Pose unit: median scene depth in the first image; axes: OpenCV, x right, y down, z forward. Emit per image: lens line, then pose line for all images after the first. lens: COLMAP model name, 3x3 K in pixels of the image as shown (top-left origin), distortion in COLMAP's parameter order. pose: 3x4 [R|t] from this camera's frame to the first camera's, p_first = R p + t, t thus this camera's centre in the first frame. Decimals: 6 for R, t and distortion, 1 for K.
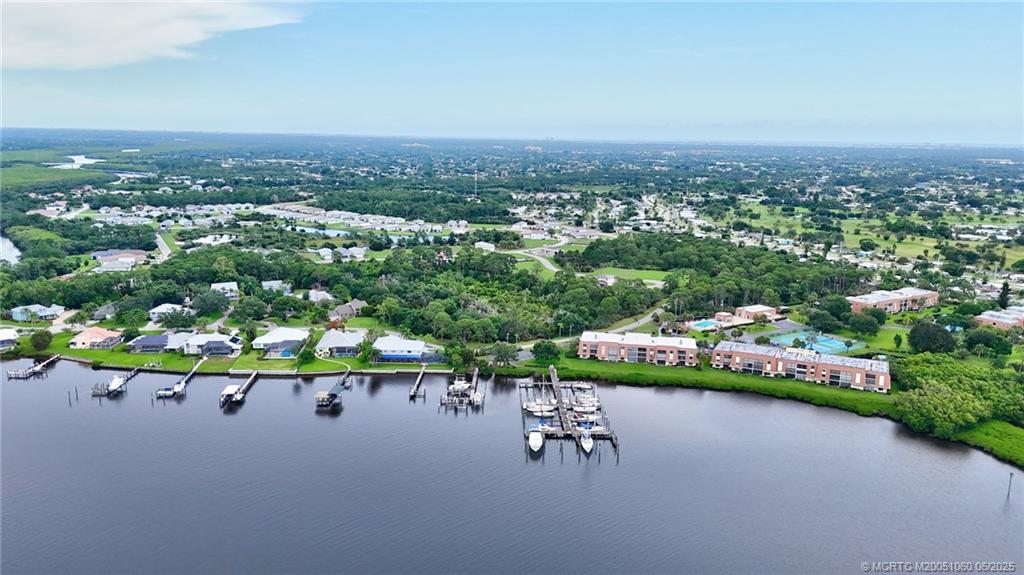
lens RADIAL K [[754.7, 0, 512.0], [0, 754.7, 287.5], [0, 0, 1]] dist [0.077011, -0.091627]
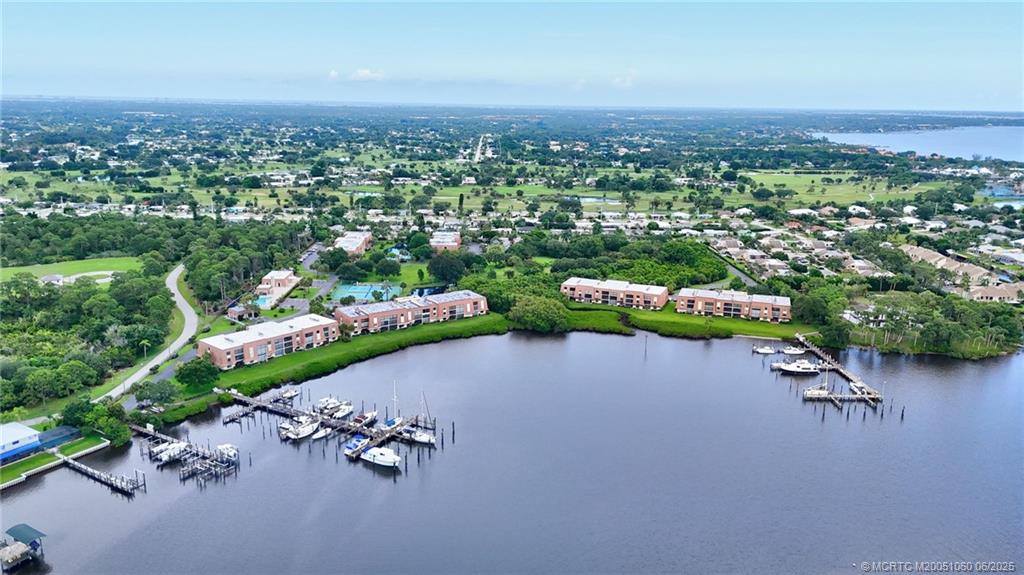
lens RADIAL K [[754.7, 0, 512.0], [0, 754.7, 287.5], [0, 0, 1]] dist [0.077011, -0.091627]
pose [[0.508656, -0.216129, 0.833401, -0.354375], [0.165954, 0.974439, 0.151417, -0.056654], [-0.844824, 0.061287, 0.531522, 0.250159]]
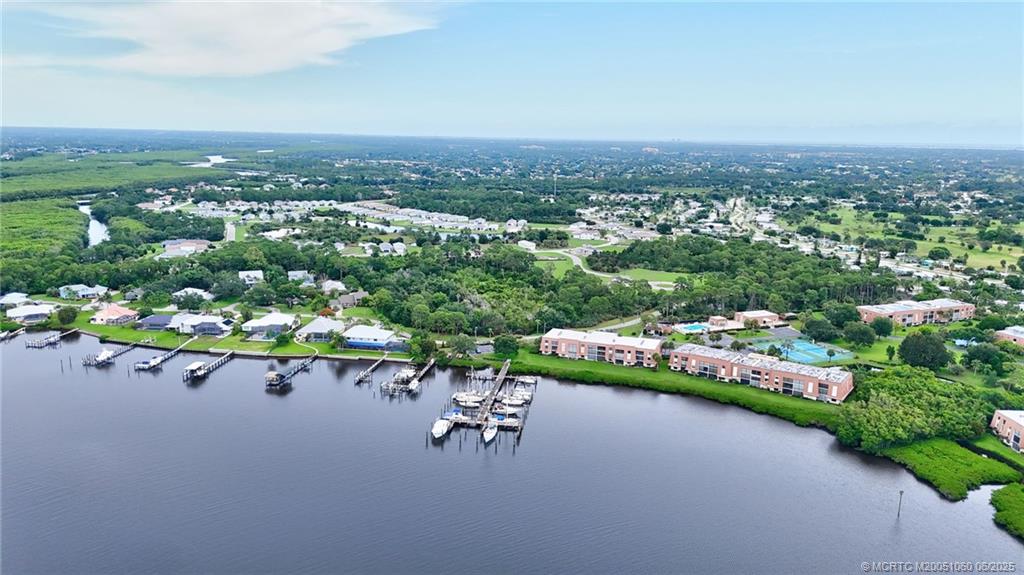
lens RADIAL K [[754.7, 0, 512.0], [0, 754.7, 287.5], [0, 0, 1]] dist [0.077011, -0.091627]
pose [[0.986241, 0.033587, -0.161868, 0.178558], [-0.034003, 0.999422, 0.000201, 0.004872], [0.161781, 0.005306, 0.986812, -0.001572]]
